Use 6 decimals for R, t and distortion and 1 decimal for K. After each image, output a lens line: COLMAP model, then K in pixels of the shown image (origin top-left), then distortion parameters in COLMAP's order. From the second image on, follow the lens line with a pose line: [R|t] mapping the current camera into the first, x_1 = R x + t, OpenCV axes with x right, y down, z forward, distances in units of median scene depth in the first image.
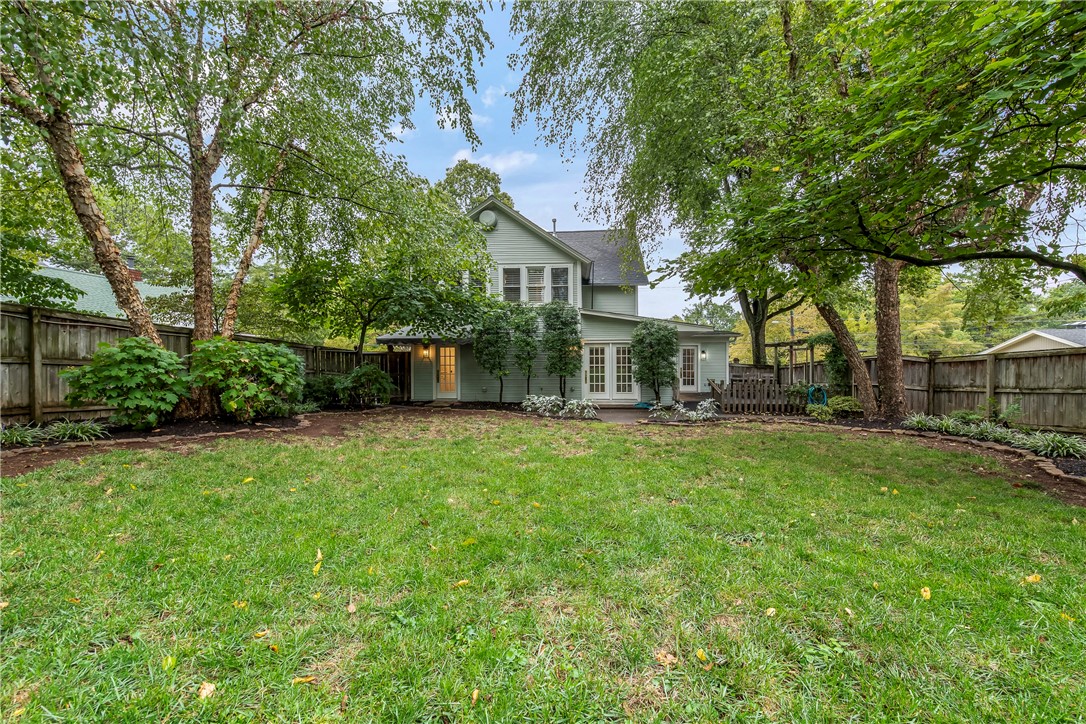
lens RADIAL K [[426.5, 0, 543.0], [0, 426.5, 362.0], [0, 0, 1]] dist [0.001380, 0.000176]
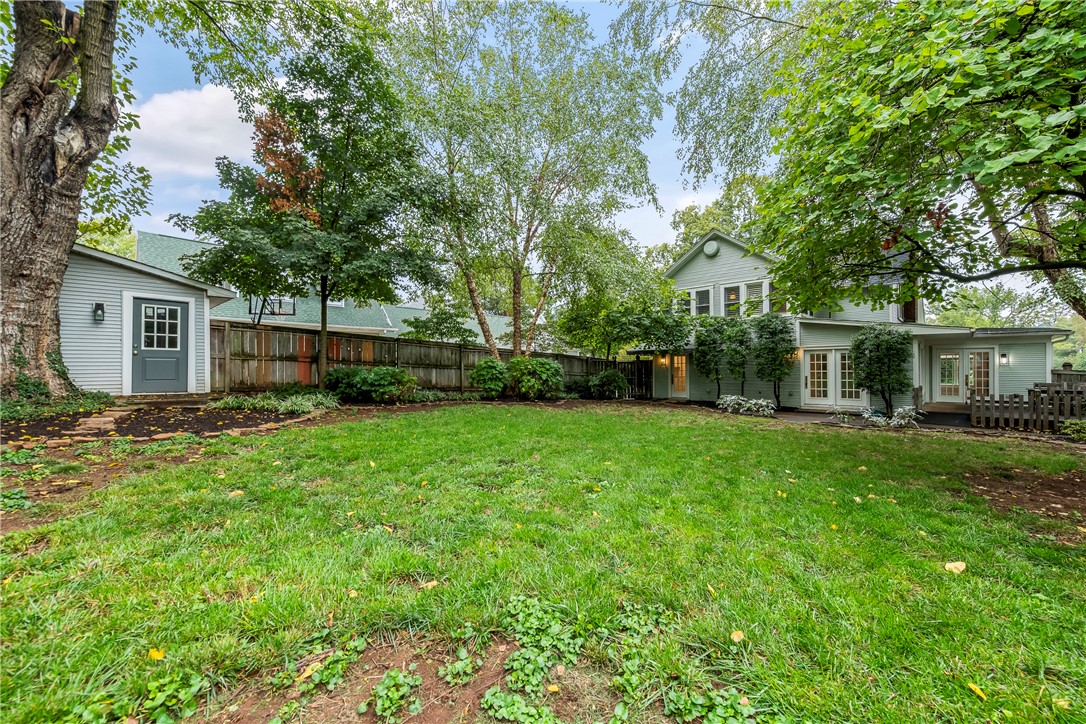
lens RADIAL K [[426.5, 0, 543.0], [0, 426.5, 362.0], [0, 0, 1]] dist [0.001380, 0.000176]
pose [[0.750795, -0.008694, -0.660478, 0.318394], [-0.000191, 0.999910, -0.013379, -0.000479], [0.660535, 0.010171, 0.750726, -0.212215]]
